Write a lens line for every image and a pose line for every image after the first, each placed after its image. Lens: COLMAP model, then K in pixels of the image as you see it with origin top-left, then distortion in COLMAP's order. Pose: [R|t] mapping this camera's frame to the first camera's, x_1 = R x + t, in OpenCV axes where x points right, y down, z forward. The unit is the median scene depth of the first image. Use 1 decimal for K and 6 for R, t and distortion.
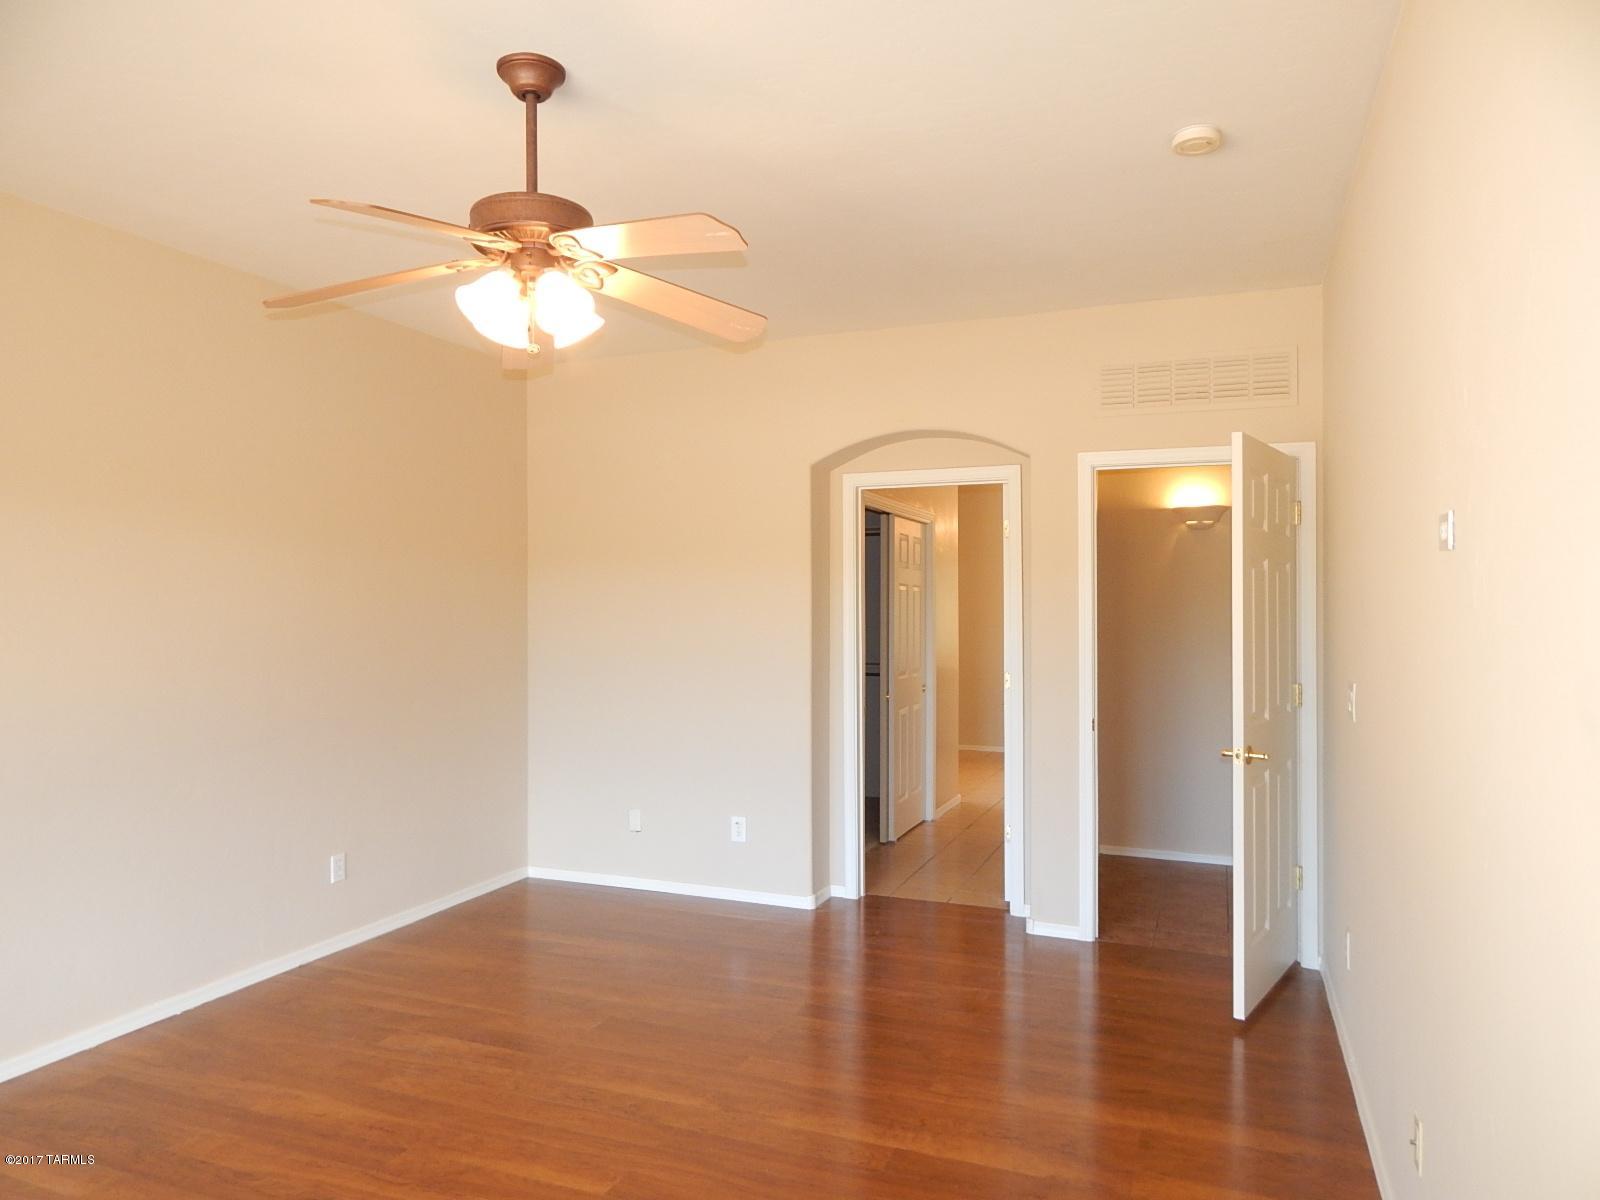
lens RADIAL K [[1047.5, 0, 811.1], [0, 1047.5, 607.7], [0, 0, 1]] dist [0.010367, -0.009320]
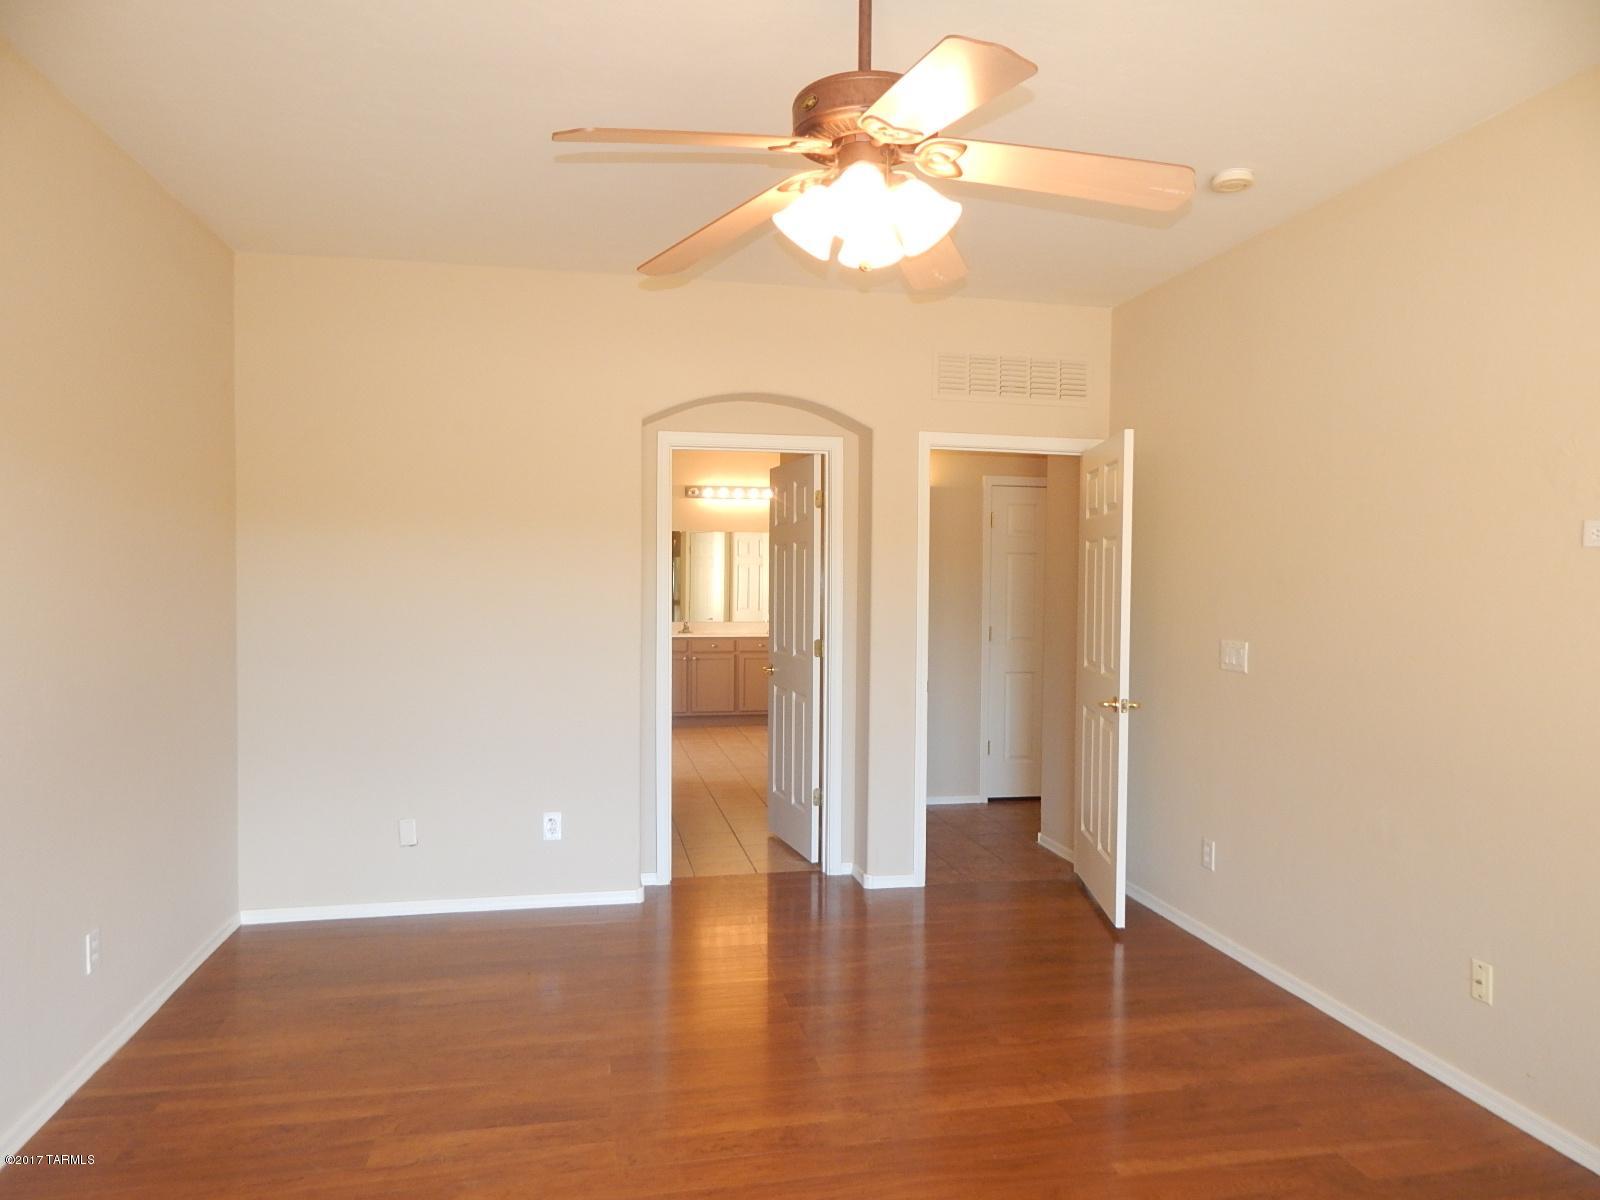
lens RADIAL K [[1047.5, 0, 804.2], [0, 1047.5, 591.7], [0, 0, 1]] dist [0.010367, -0.009320]
pose [[0.837624, -0.000578, 0.546247, -0.438257], [-0.007395, 0.999896, 0.012398, 0.002583], [-0.546197, -0.014424, 0.837532, 0.177174]]
